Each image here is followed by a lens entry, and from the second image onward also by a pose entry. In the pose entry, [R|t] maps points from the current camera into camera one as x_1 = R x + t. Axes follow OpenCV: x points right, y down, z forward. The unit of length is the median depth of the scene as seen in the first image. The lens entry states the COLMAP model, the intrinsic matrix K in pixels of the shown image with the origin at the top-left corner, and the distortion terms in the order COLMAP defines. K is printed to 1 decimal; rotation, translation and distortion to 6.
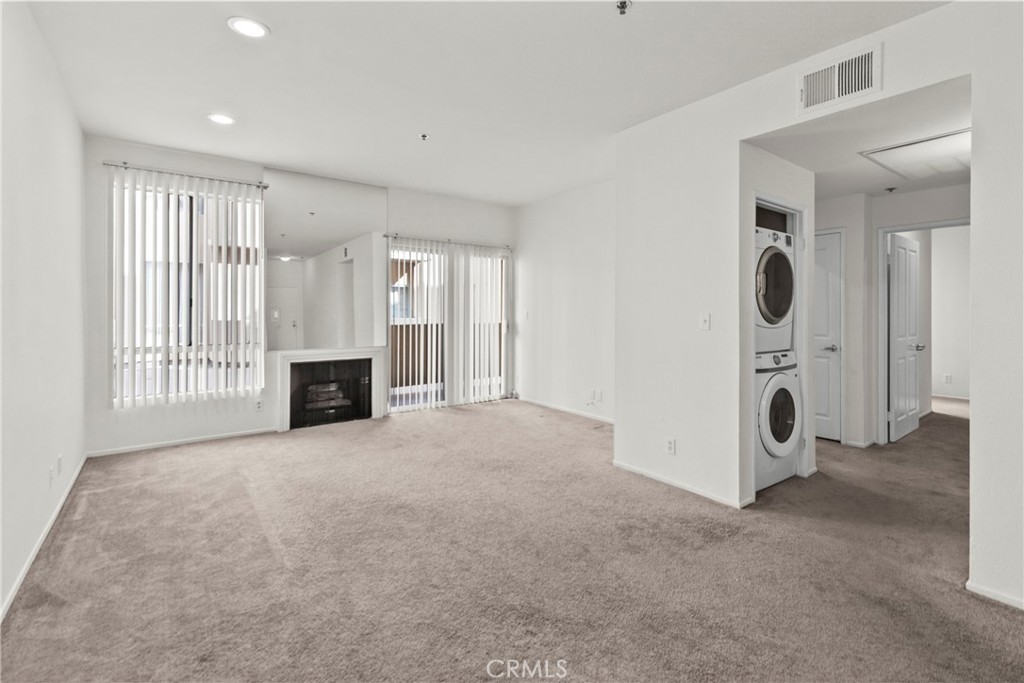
lens RADIAL K [[461.2, 0, 511.1], [0, 461.2, 311.5], [0, 0, 1]] dist [0.000063, 0.000211]
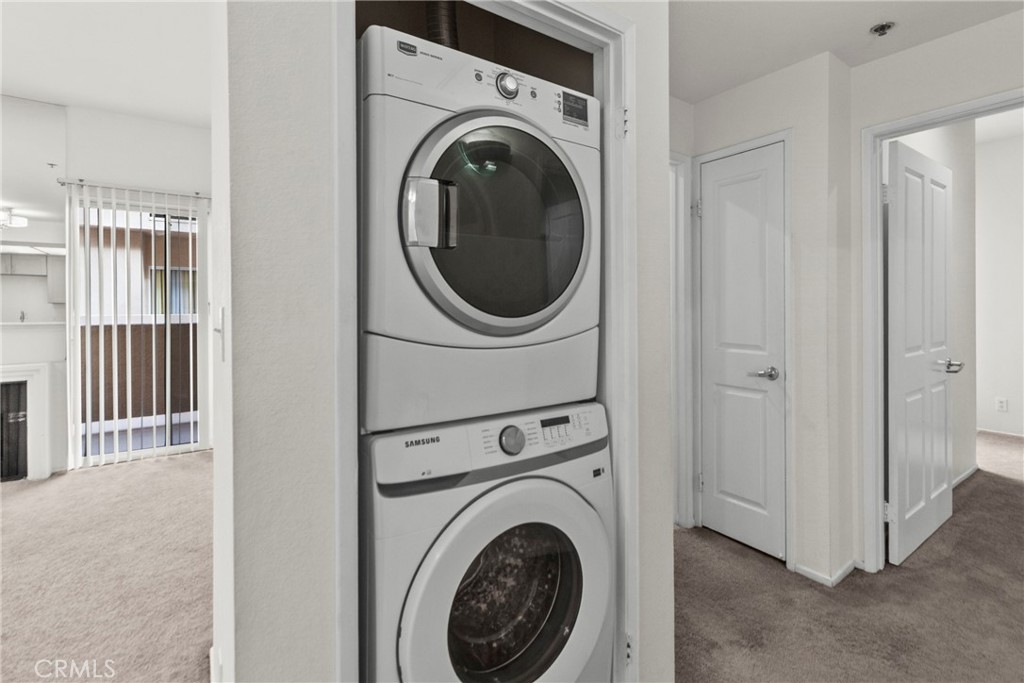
lens RADIAL K [[465.4, 0, 513.5], [0, 465.4, 305.3], [0, 0, 1]] dist [0.001057, 0.000101]
pose [[0.999155, -0.005639, -0.040715, 0.440765], [0.005762, 0.999979, 0.002900, 0.002219], [0.040698, -0.003132, 0.999167, 0.485880]]
